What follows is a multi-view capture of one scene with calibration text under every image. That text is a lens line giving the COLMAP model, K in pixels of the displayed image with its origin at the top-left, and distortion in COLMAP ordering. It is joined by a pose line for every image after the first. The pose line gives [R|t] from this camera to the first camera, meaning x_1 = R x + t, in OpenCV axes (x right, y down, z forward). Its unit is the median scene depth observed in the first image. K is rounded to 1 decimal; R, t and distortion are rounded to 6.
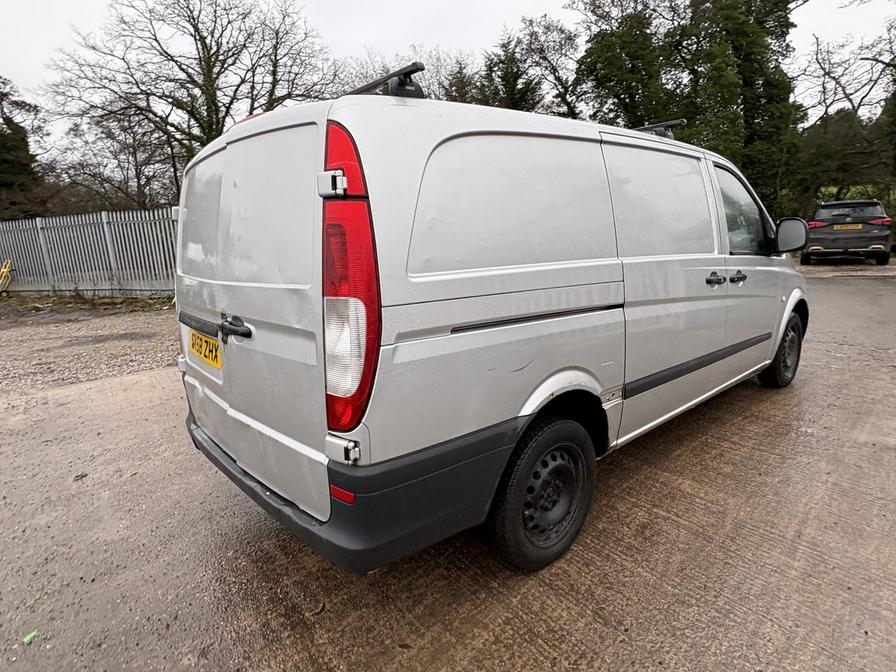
lens RADIAL K [[523.6, 0, 448.4], [0, 523.6, 337.6], [0, 0, 1]] dist [-0.000226, 0.001579]
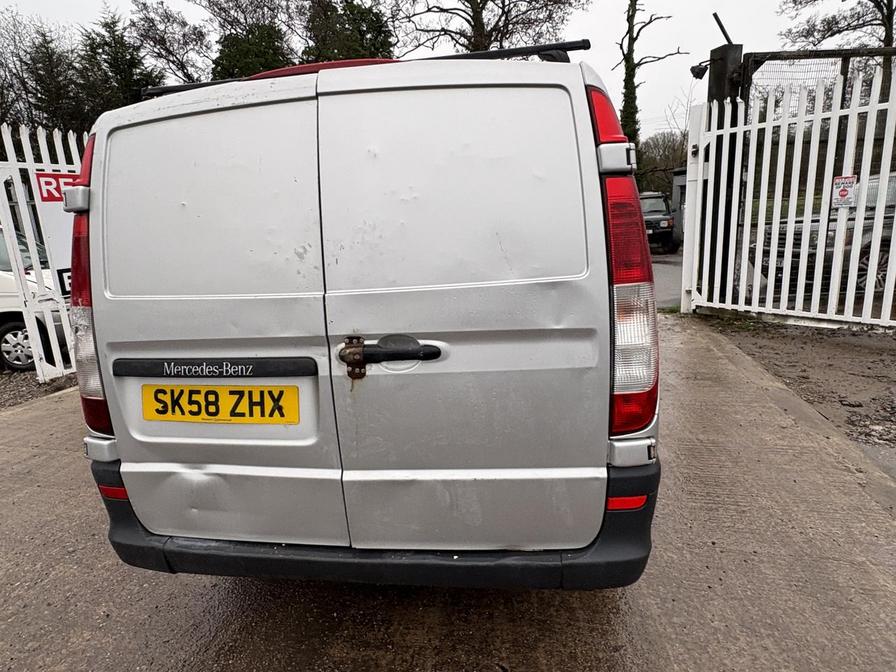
lens RADIAL K [[523.6, 0, 447.1], [0, 523.6, 336.9], [0, 0, 1]] dist [-0.000226, 0.001579]
pose [[0.761279, -0.138755, 0.633404, -0.089273], [0.153476, 0.987637, 0.031893, -0.005498], [-0.629999, 0.072933, 0.773163, 0.043673]]
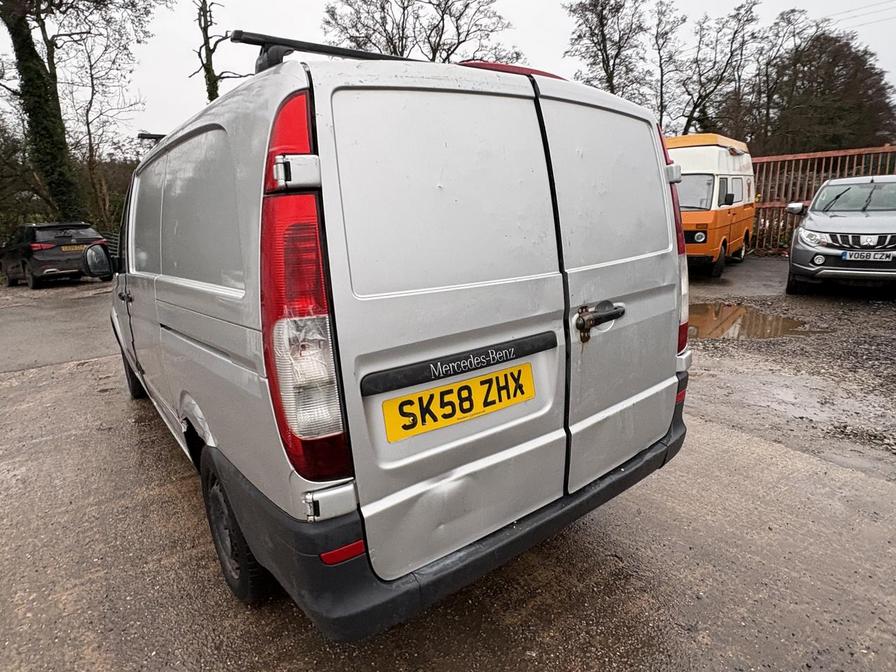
lens RADIAL K [[523.6, 0, 452.9], [0, 523.6, 341.2], [0, 0, 1]] dist [-0.000226, 0.001579]
pose [[0.054532, -0.196288, 0.979029, -0.145519], [0.244901, 0.953169, 0.177462, -0.021979], [-0.968013, 0.230088, 0.100049, 0.129976]]
